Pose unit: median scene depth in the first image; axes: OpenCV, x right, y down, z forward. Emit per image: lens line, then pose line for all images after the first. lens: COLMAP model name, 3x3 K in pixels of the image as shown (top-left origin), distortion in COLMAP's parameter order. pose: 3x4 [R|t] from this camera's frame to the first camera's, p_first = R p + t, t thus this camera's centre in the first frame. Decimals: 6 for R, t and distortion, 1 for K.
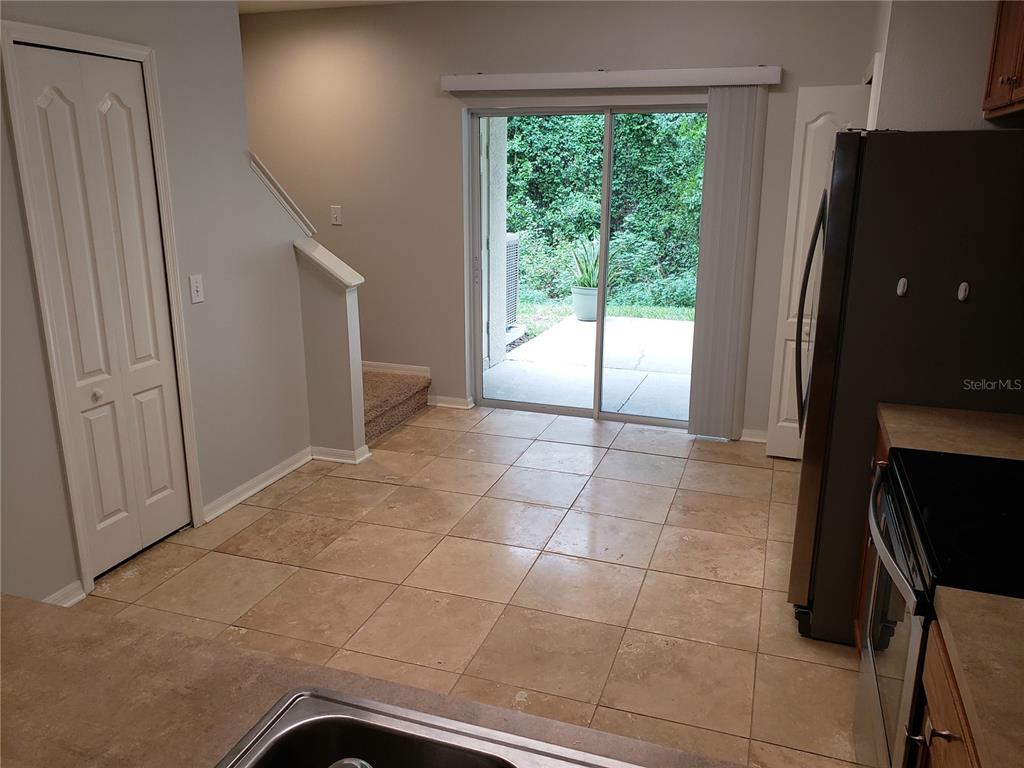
lens RADIAL K [[804.2, 0, 513.5], [0, 804.2, 374.1], [0, 0, 1]] dist [0.034928, 0.001034]
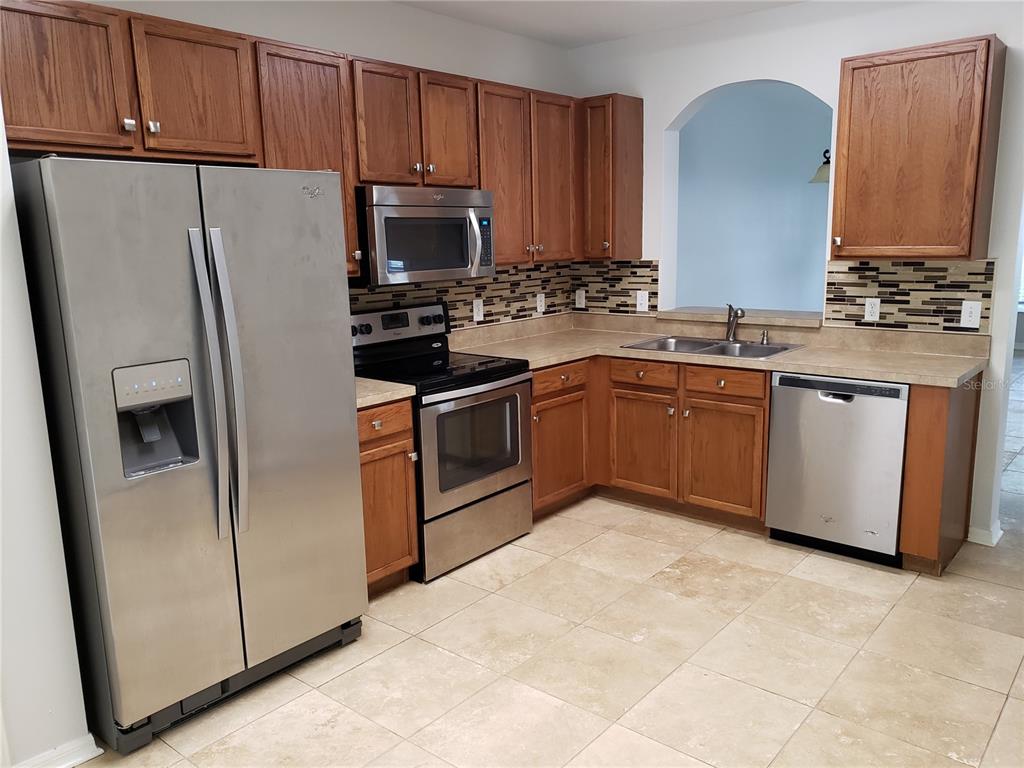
lens RADIAL K [[790.8, 0, 512.0], [0, 790.8, 384.0], [0, 0, 1]] dist [0.013353, -0.000825]
pose [[-0.930553, -0.050316, 0.362684, -0.172425], [0.111817, 0.904147, 0.412328, -0.344082], [-0.348667, 0.424248, -0.835731, 1.460792]]
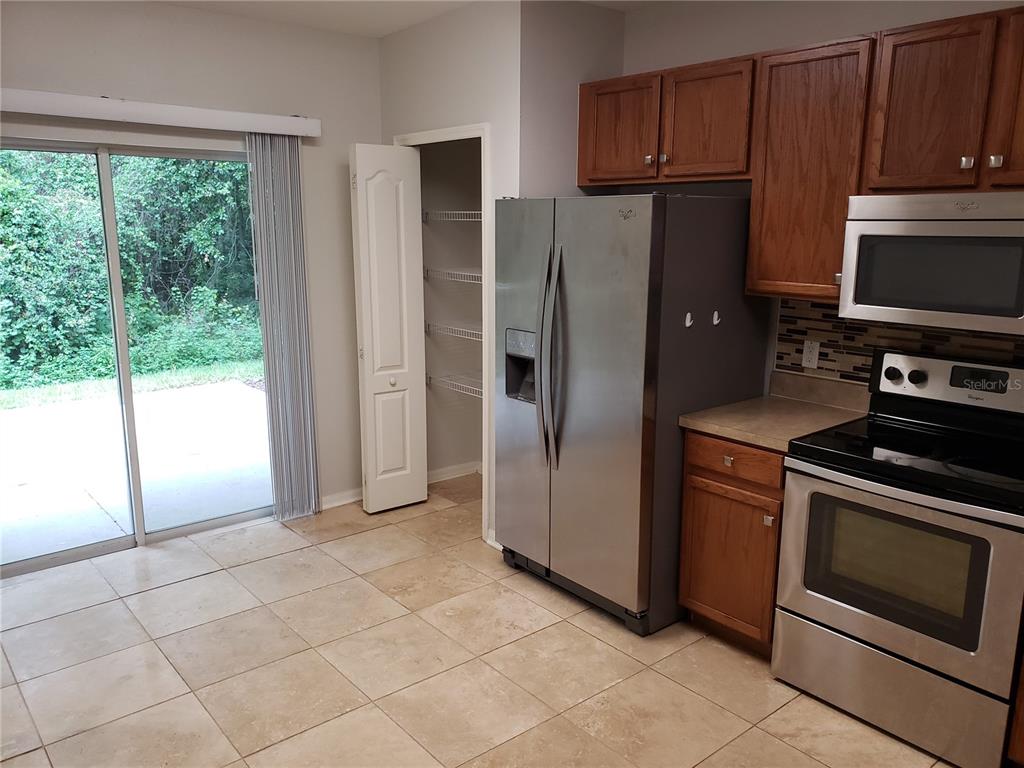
lens RADIAL K [[804.2, 0, 513.5], [0, 804.2, 374.1], [0, 0, 1]] dist [0.034928, 0.001034]
pose [[0.518995, -0.169775, 0.837747, -0.539561], [0.215325, 0.974438, 0.064080, -0.124799], [-0.827212, 0.147130, 0.542285, 0.427994]]
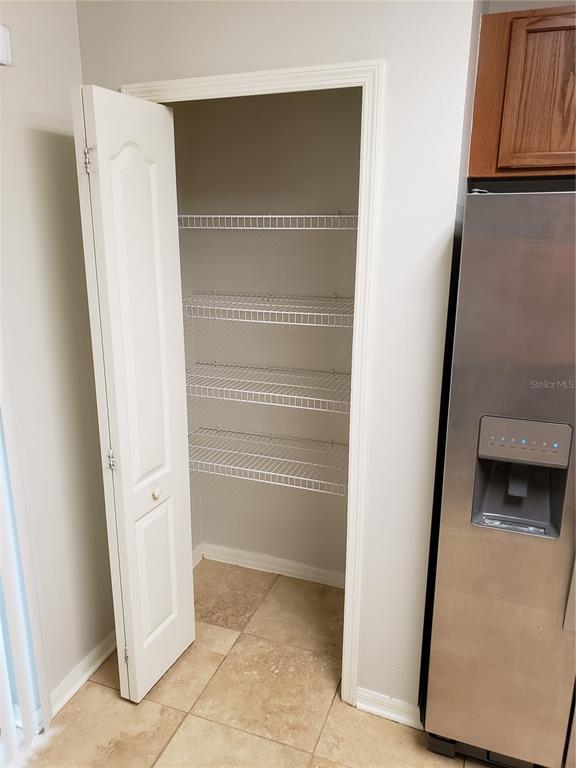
lens RADIAL K [[603.2, 0, 277.9], [0, 603.2, 385.4], [0, 0, 1]] dist [0.034928, 0.001034]
pose [[0.030046, -0.268802, 0.962727, -0.089152], [0.249756, 0.934629, 0.253162, -0.306815], [-0.967843, 0.232840, 0.095216, 1.126473]]
